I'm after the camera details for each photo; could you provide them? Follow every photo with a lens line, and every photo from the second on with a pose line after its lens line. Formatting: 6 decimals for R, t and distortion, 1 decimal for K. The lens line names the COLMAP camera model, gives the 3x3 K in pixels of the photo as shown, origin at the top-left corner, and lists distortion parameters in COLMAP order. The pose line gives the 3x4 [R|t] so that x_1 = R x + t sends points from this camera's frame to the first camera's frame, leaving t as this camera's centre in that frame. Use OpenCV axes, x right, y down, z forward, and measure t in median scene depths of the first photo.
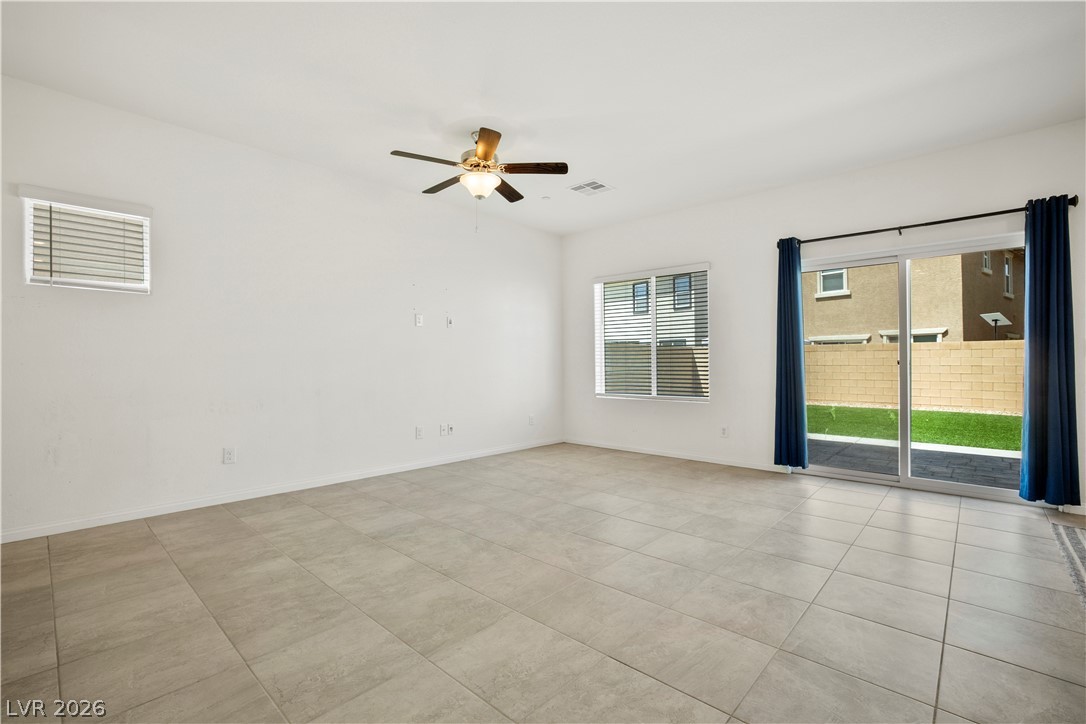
lens RADIAL K [[483.4, 0, 546.0], [0, 483.4, 359.6], [0, 0, 1]] dist [-0.043596, 0.013101]
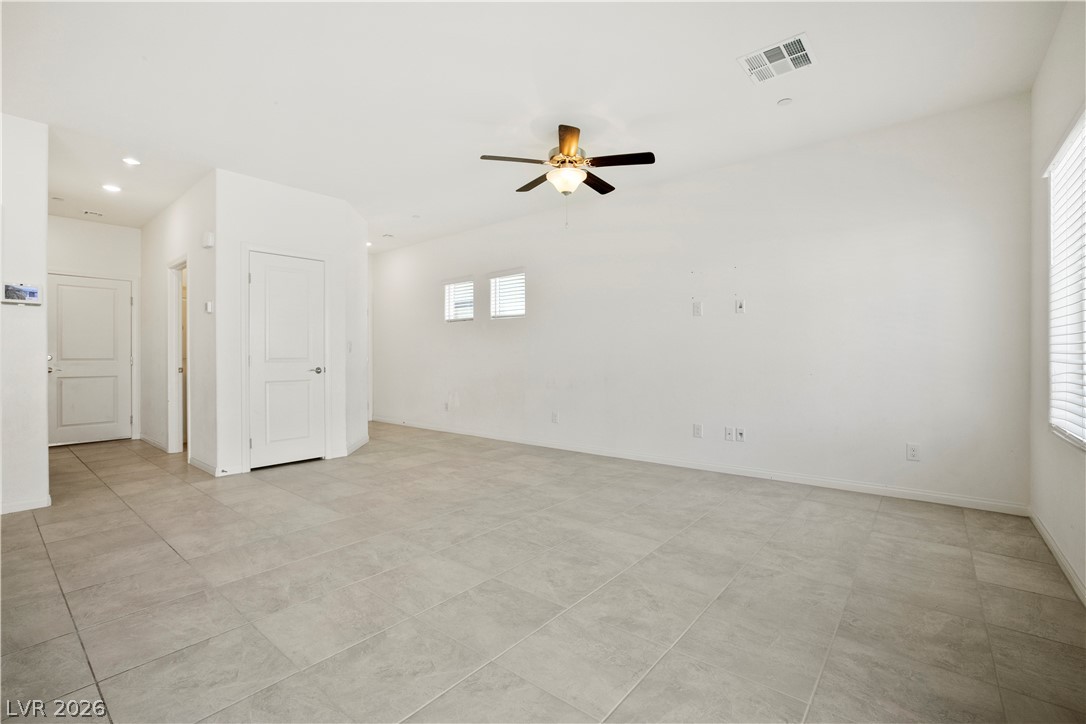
lens RADIAL K [[483.4, 0, 546.0], [0, 483.4, 359.6], [0, 0, 1]] dist [-0.043596, 0.013101]
pose [[0.052388, 0.006341, -0.998607, 0.895761], [0.012199, 0.999901, 0.006989, 0.006239], [0.998552, -0.012548, 0.052305, 0.917081]]
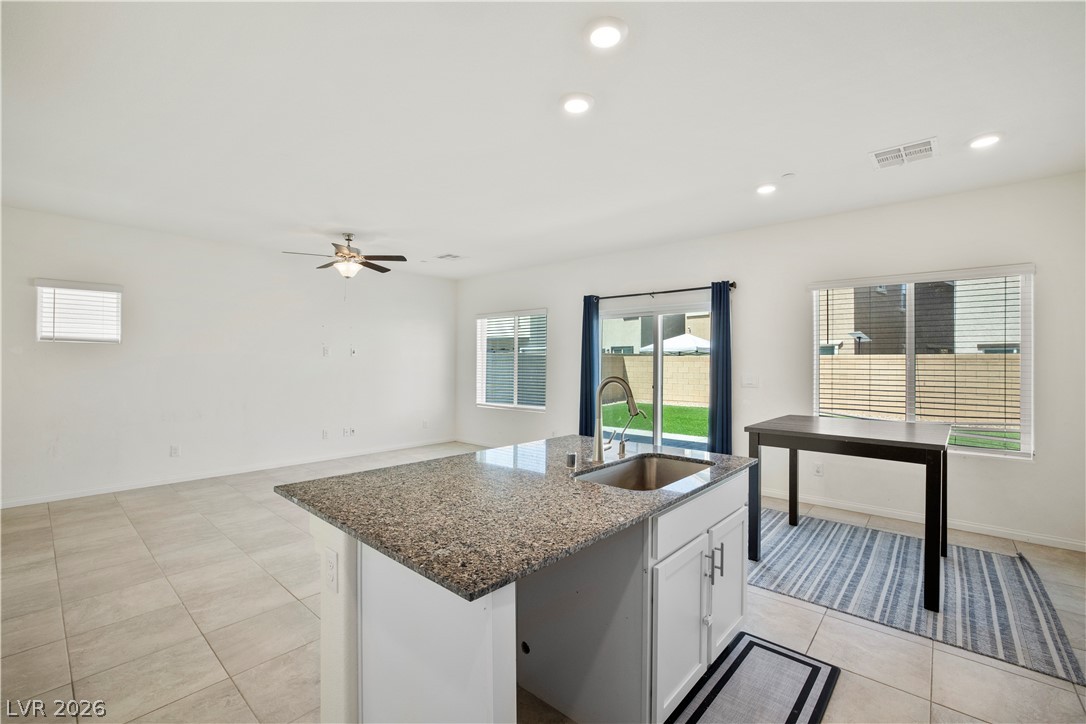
lens RADIAL K [[461.2, 0, 545.4], [0, 461.2, 350.7], [0, 0, 1]] dist [-0.035773, 0.009108]
pose [[0.999646, 0.004846, 0.026146, 0.453943], [-0.004365, 0.999820, -0.018447, -0.089881], [-0.026231, 0.018327, 0.999488, -0.446697]]
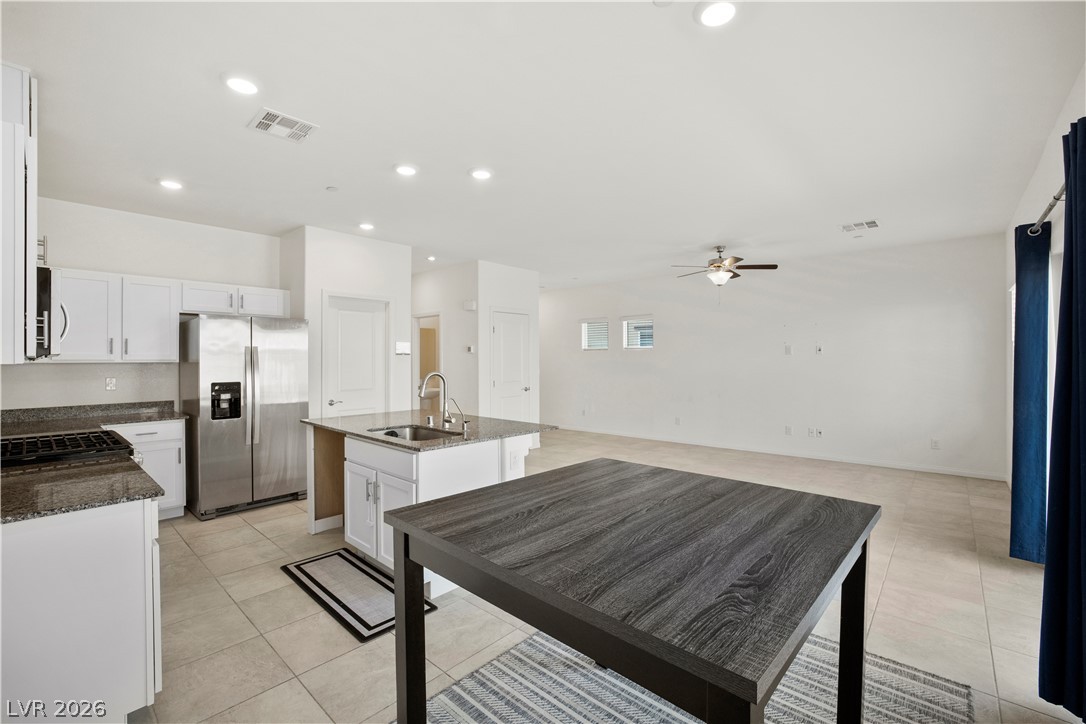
lens RADIAL K [[465.7, 0, 547.2], [0, 465.7, 358.5], [0, 0, 1]] dist [-0.025450, 0.000459]
pose [[0.013594, -0.003086, -0.999903, 1.499758], [0.012065, 0.999923, -0.002922, -0.088155], [0.999835, -0.012024, 0.013630, 0.382895]]
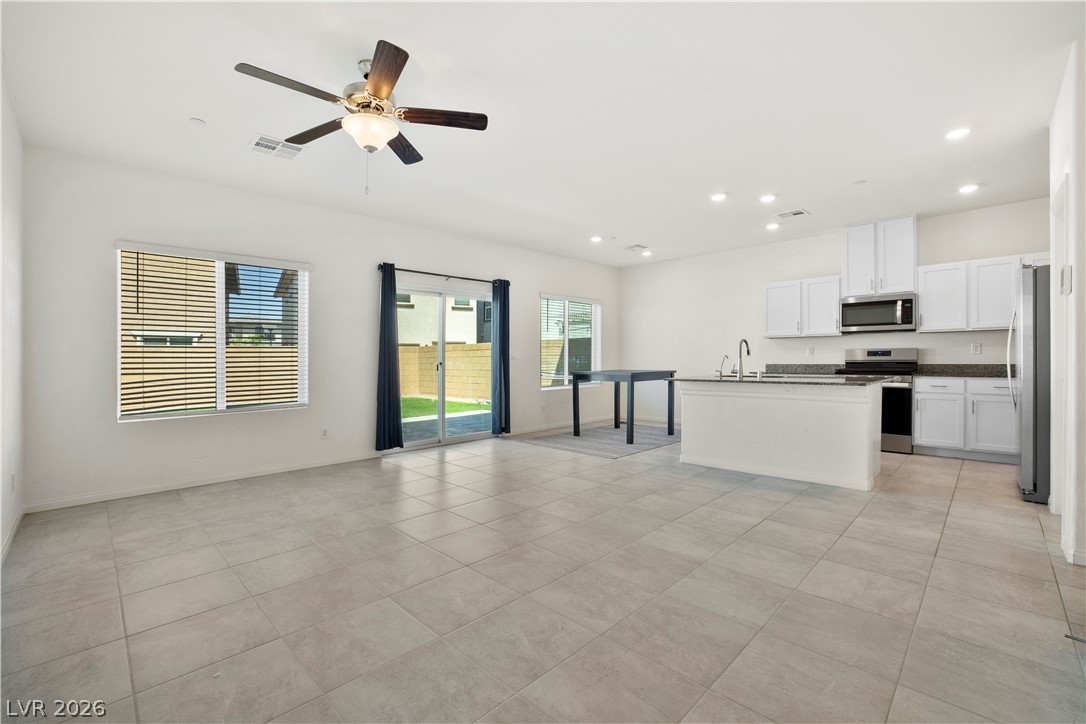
lens RADIAL K [[465.7, 0, 547.2], [0, 465.7, 358.5], [0, 0, 1]] dist [-0.025450, 0.000459]
pose [[0.037037, -0.001024, 0.999313, -0.850947], [0.003711, 0.999993, 0.000887, -0.011865], [-0.999307, 0.003676, 0.037041, 0.705566]]
